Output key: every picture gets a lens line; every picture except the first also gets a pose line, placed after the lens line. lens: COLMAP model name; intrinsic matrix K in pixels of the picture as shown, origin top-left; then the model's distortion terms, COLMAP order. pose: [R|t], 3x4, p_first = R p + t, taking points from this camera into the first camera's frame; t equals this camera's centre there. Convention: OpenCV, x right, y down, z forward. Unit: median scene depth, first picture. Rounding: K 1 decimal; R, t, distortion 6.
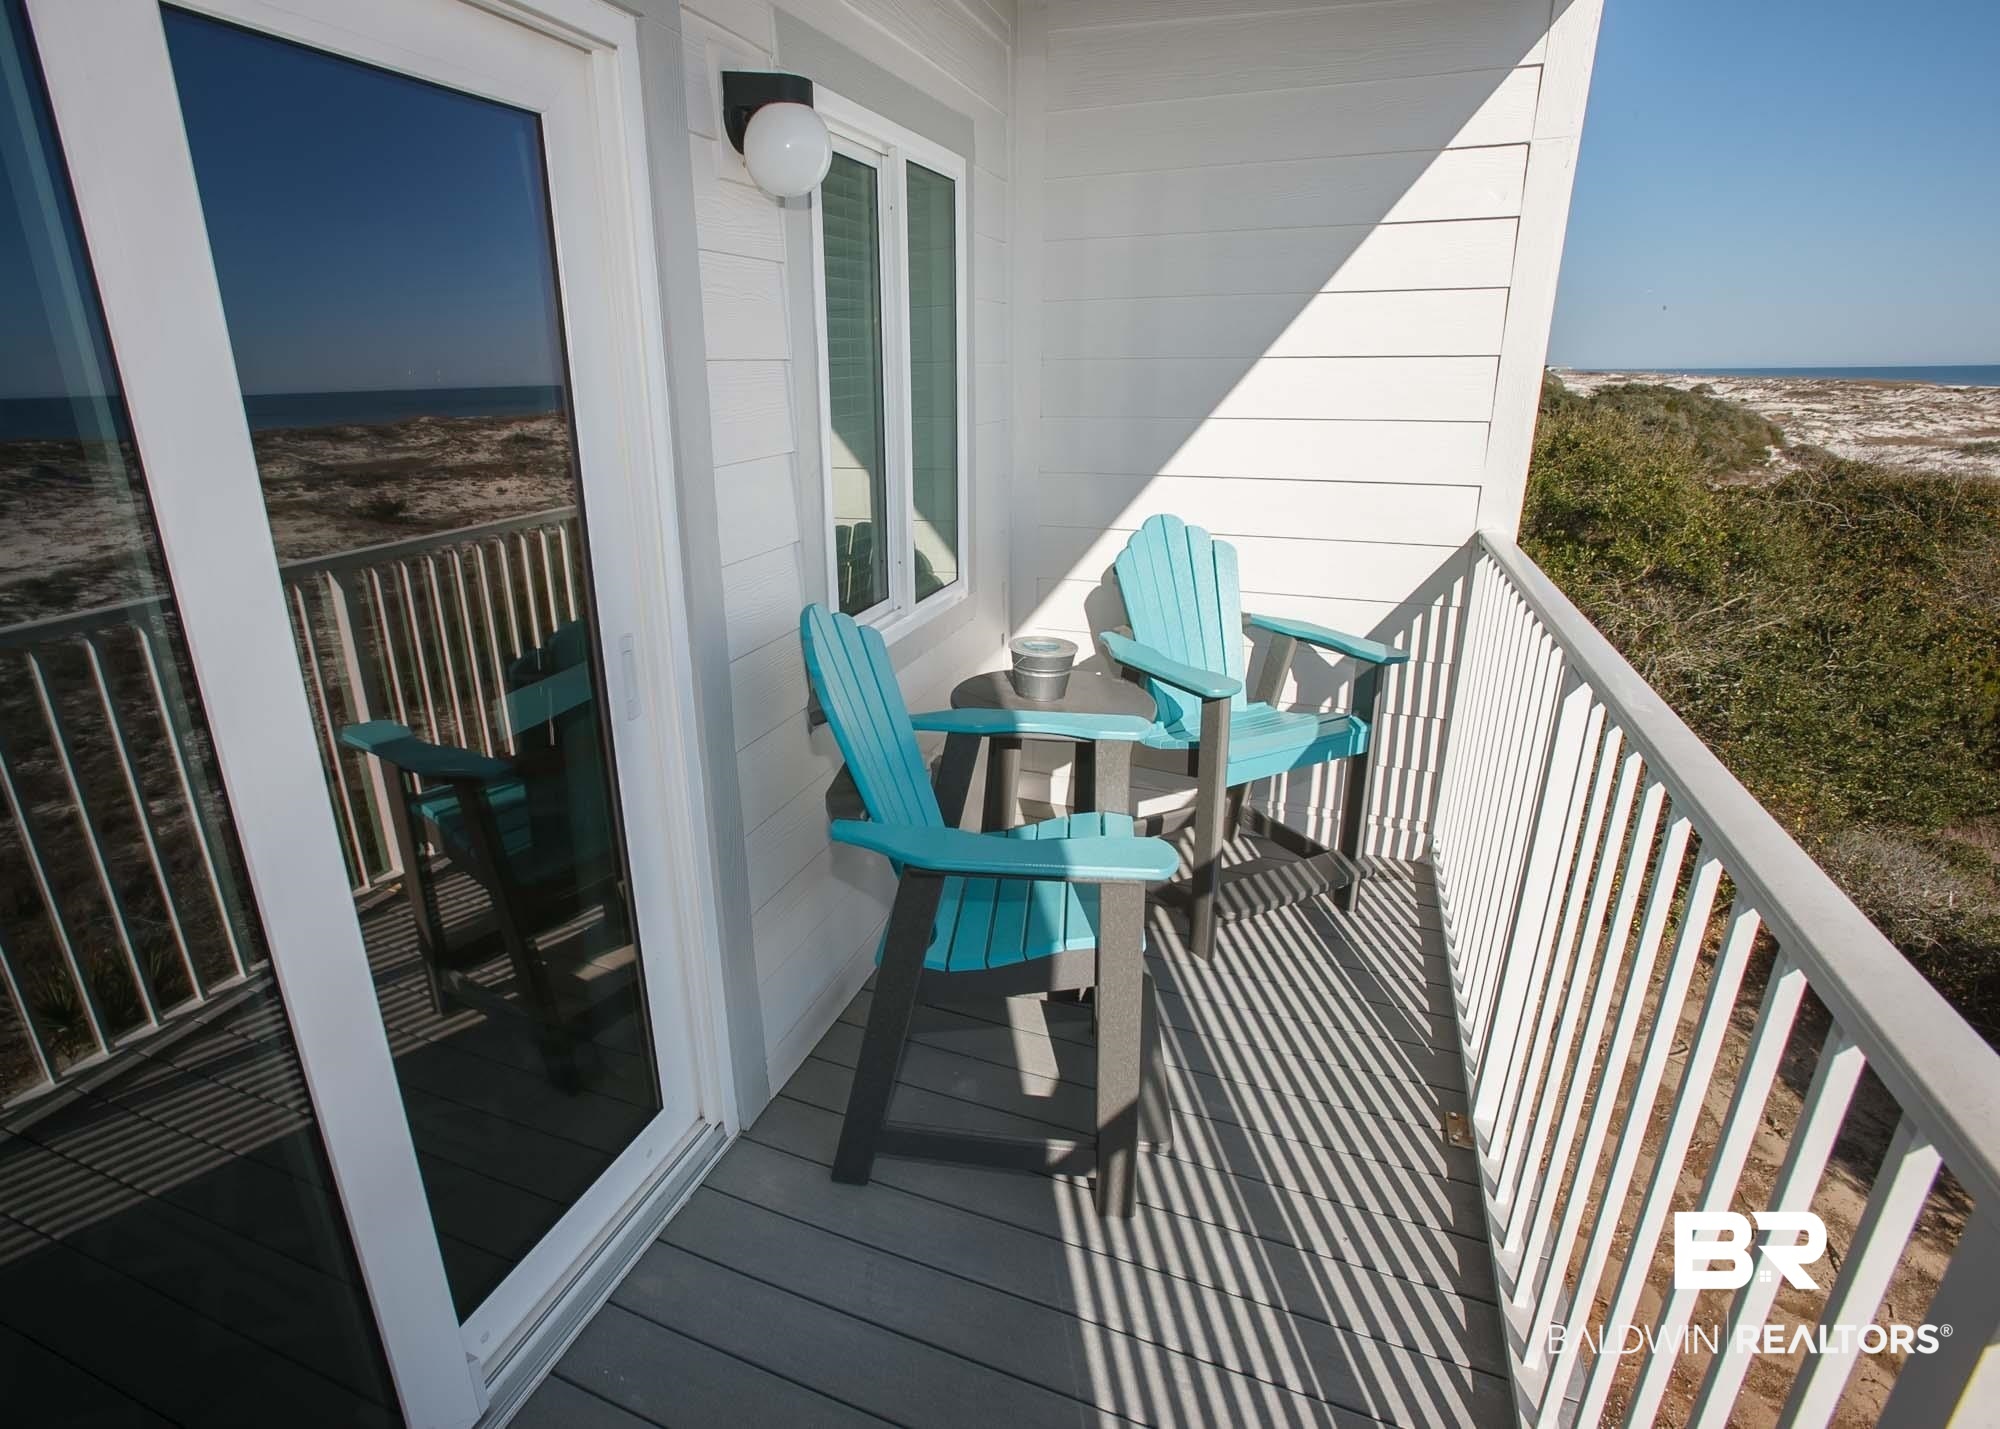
lens RADIAL K [[1067.9, 0, 1000.0], [0, 1067.9, 714.5], [0, 0, 1]] dist [0.002716, 0.002366]
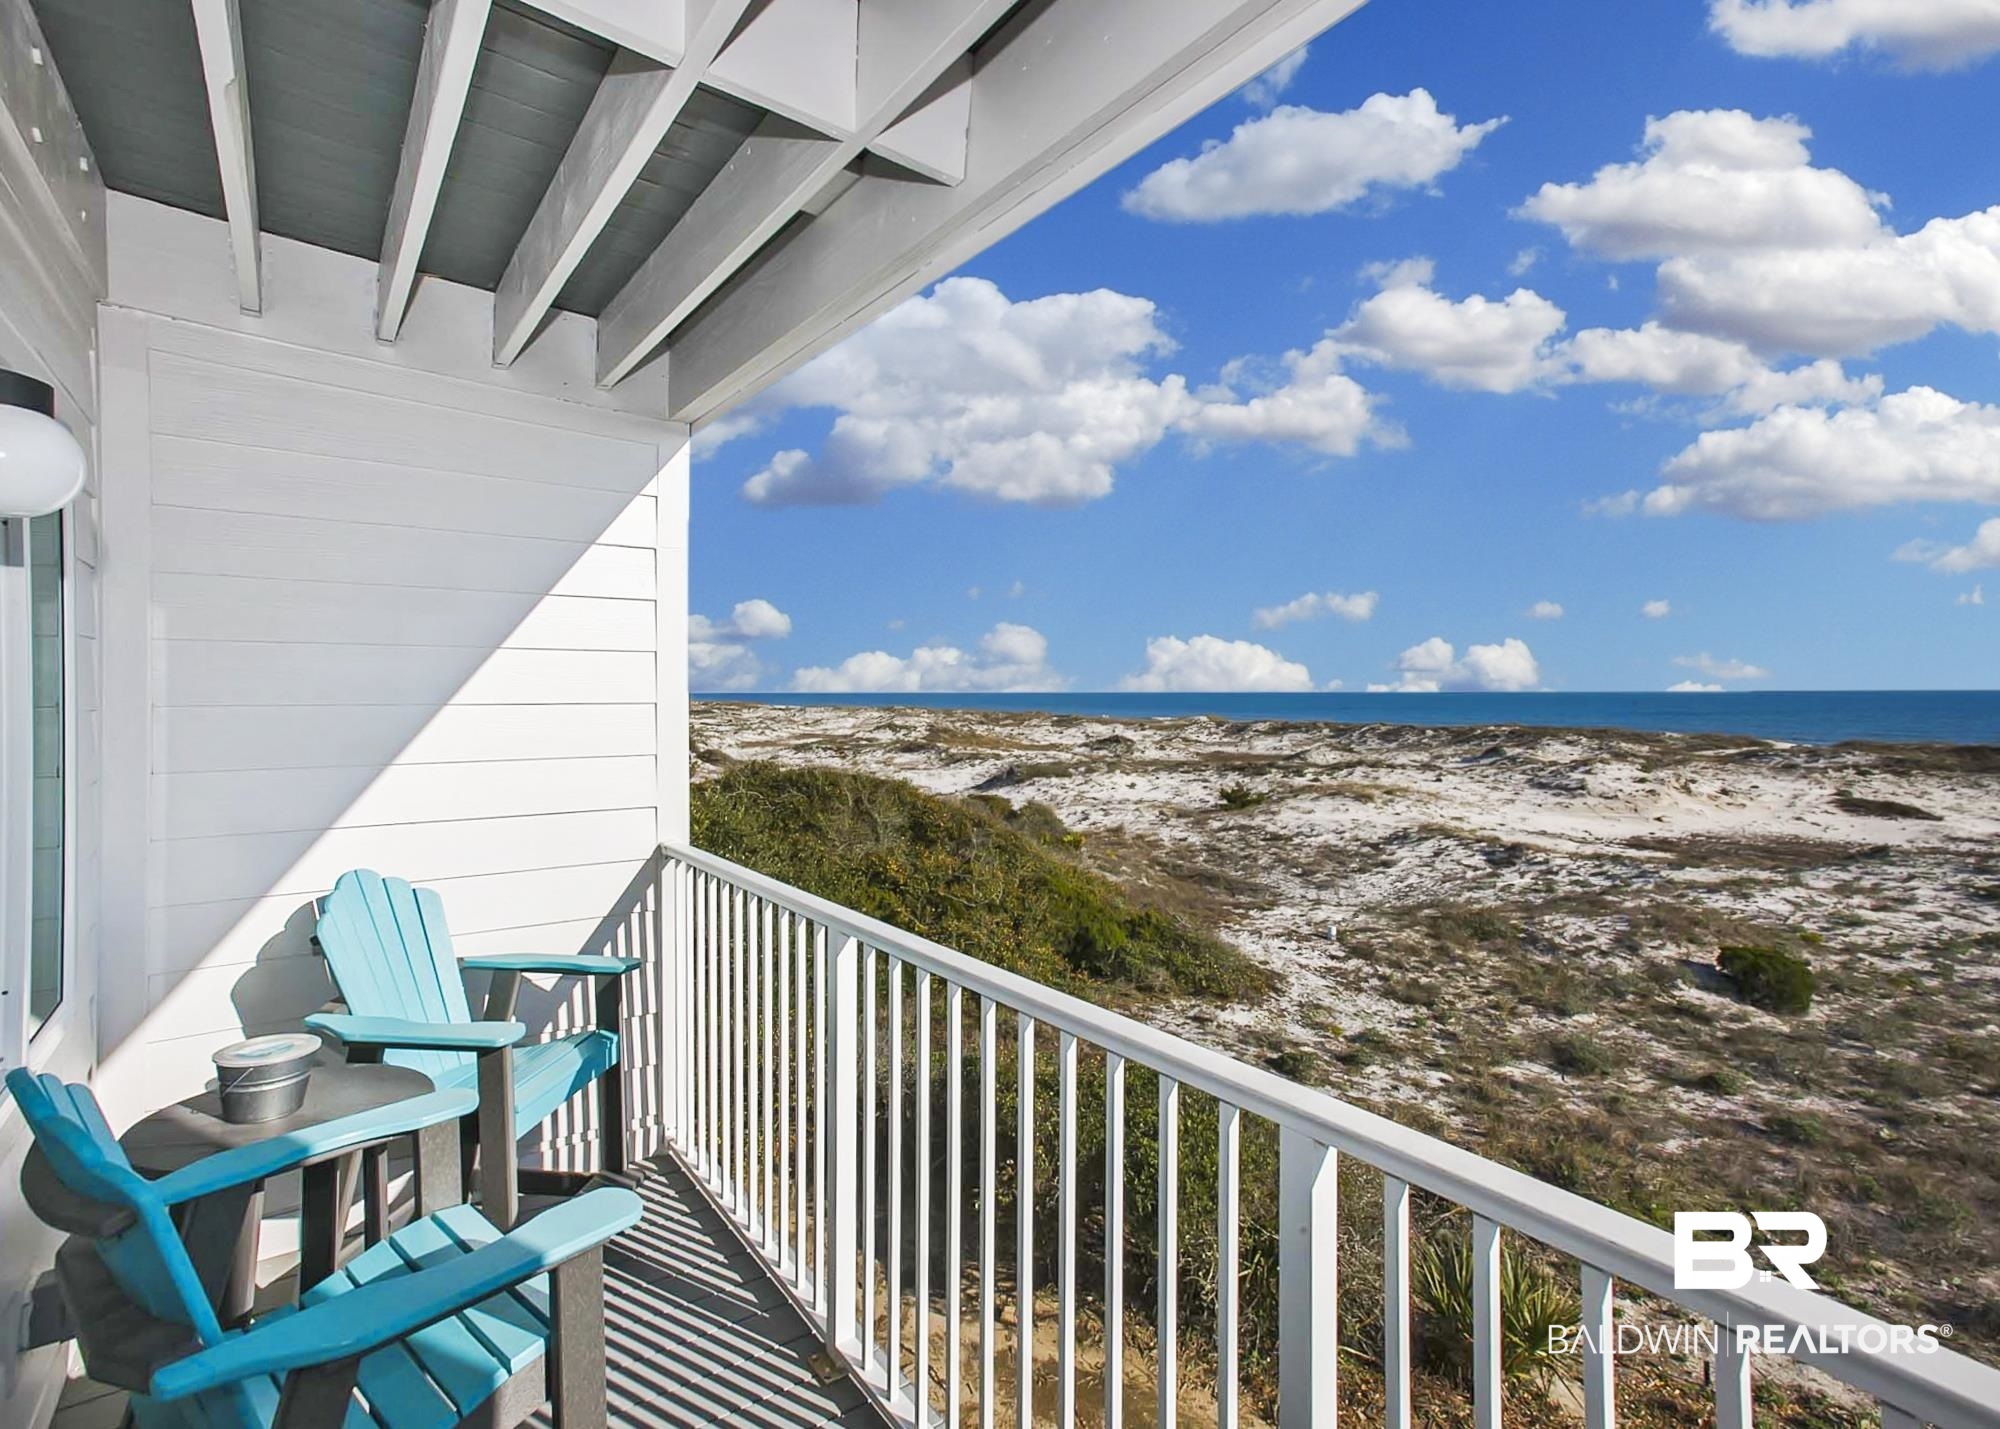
lens RADIAL K [[1030.8, 0, 1000.0], [0, 1030.8, 714.5], [0, 0, 1]] dist [0.098277, 0.000337]
pose [[0.561340, -0.015532, 0.827440, -0.288908], [0.244971, 0.958136, -0.148204, -0.043890], [-0.790498, 0.285892, 0.541645, 0.031231]]
